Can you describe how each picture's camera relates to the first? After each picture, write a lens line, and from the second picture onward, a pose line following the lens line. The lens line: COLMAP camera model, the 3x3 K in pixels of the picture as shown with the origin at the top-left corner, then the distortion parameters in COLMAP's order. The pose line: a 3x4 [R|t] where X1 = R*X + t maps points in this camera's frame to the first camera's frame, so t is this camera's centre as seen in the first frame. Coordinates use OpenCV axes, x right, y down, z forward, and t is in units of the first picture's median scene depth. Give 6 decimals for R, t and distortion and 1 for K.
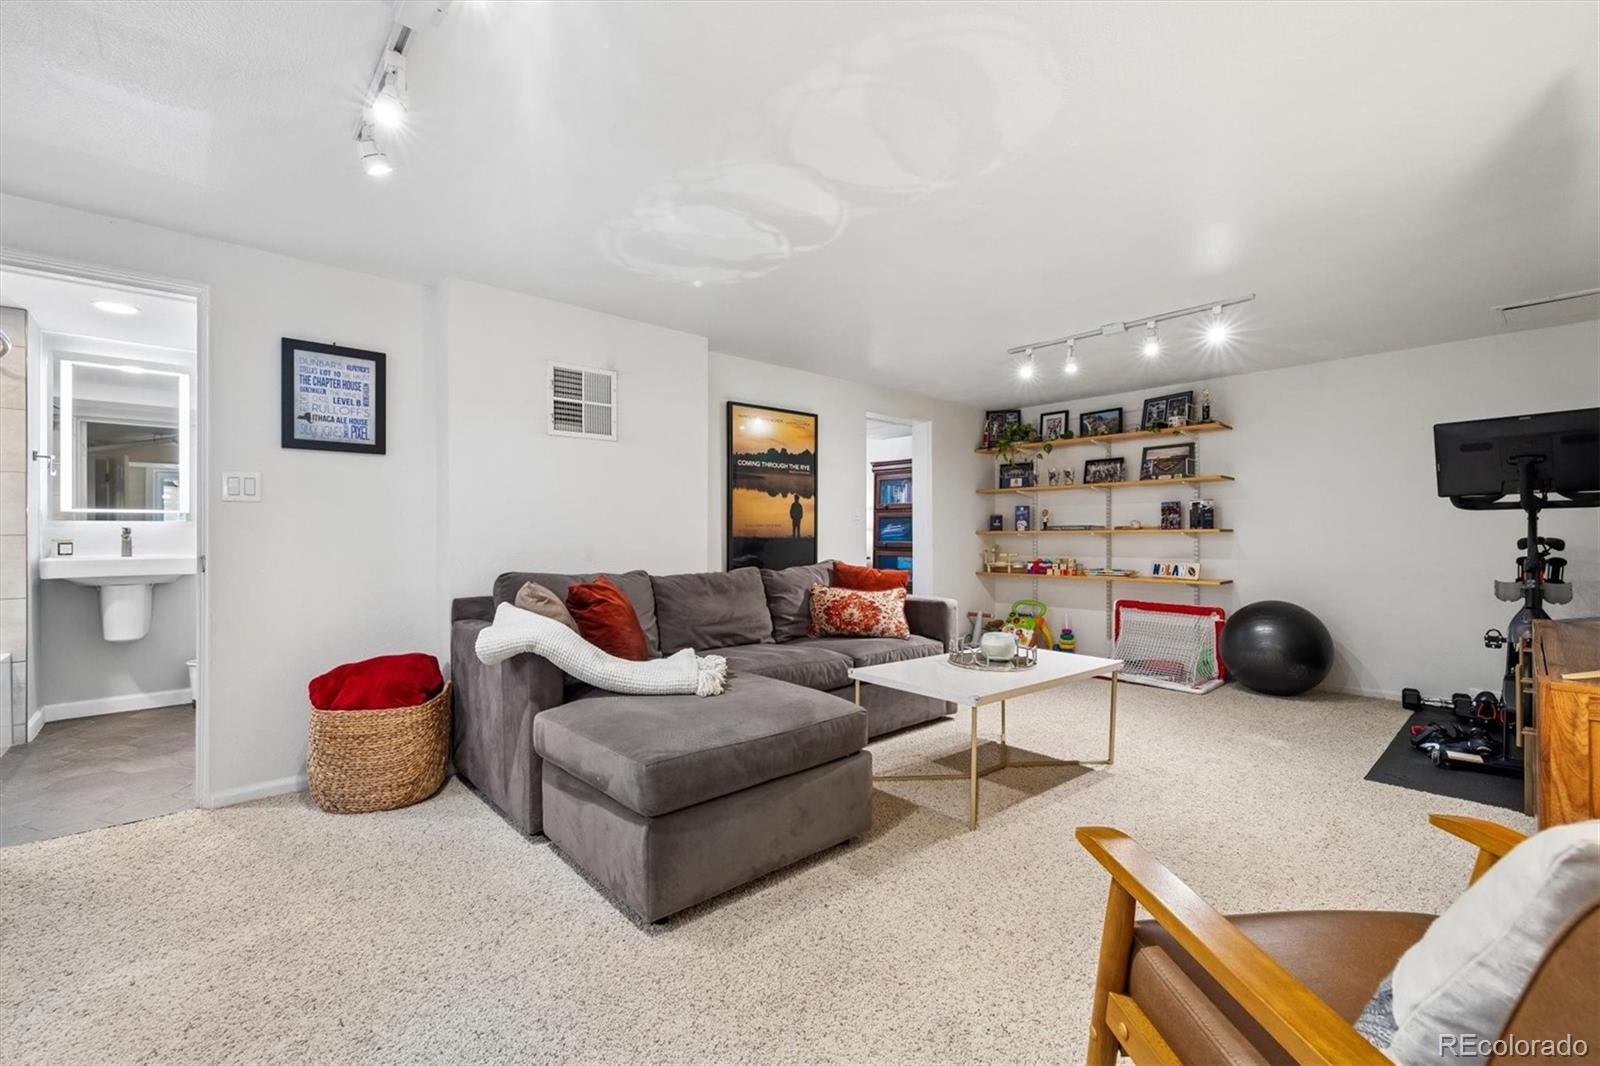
lens RADIAL K [[669.4, 0, 793.6], [0, 669.4, 529.9], [0, 0, 1]] dist [0.002279, 0.000761]
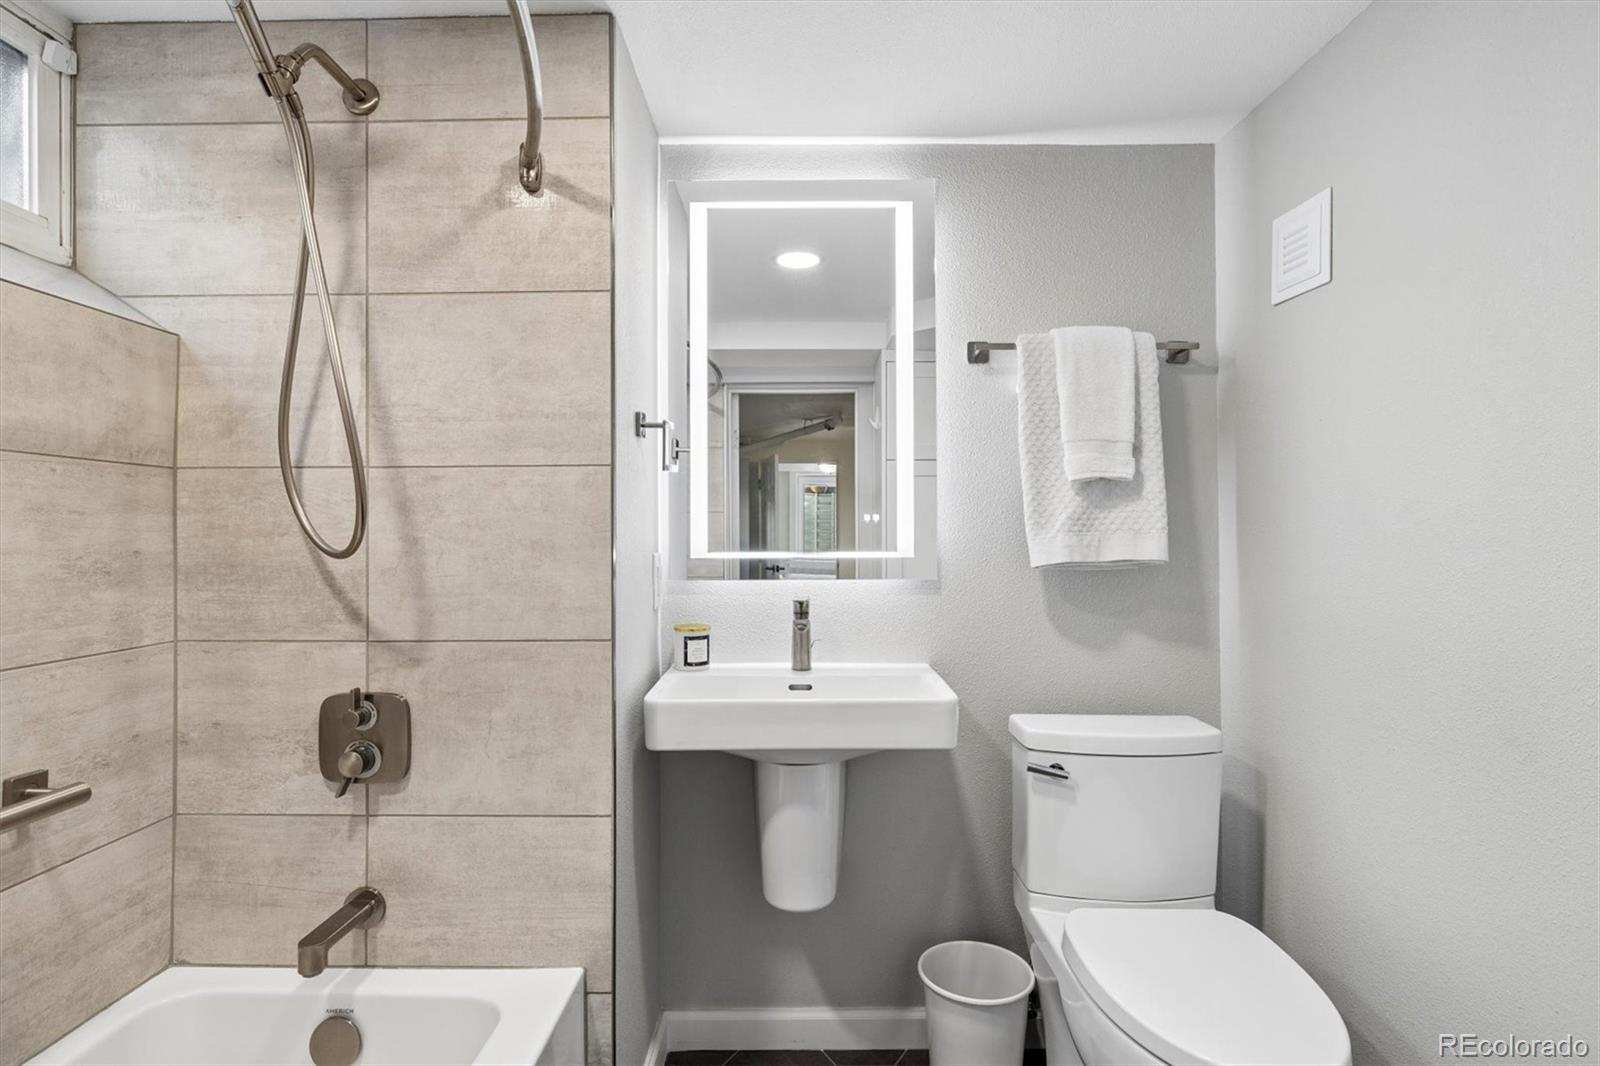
lens RADIAL K [[669.4, 0, 793.6], [0, 669.4, 529.9], [0, 0, 1]] dist [0.002279, 0.000761]
pose [[0.736392, 0.002882, -0.676549, -0.751675], [0.001897, 0.999978, 0.006324, -0.047907], [0.676553, -0.005941, 0.736370, 0.727904]]
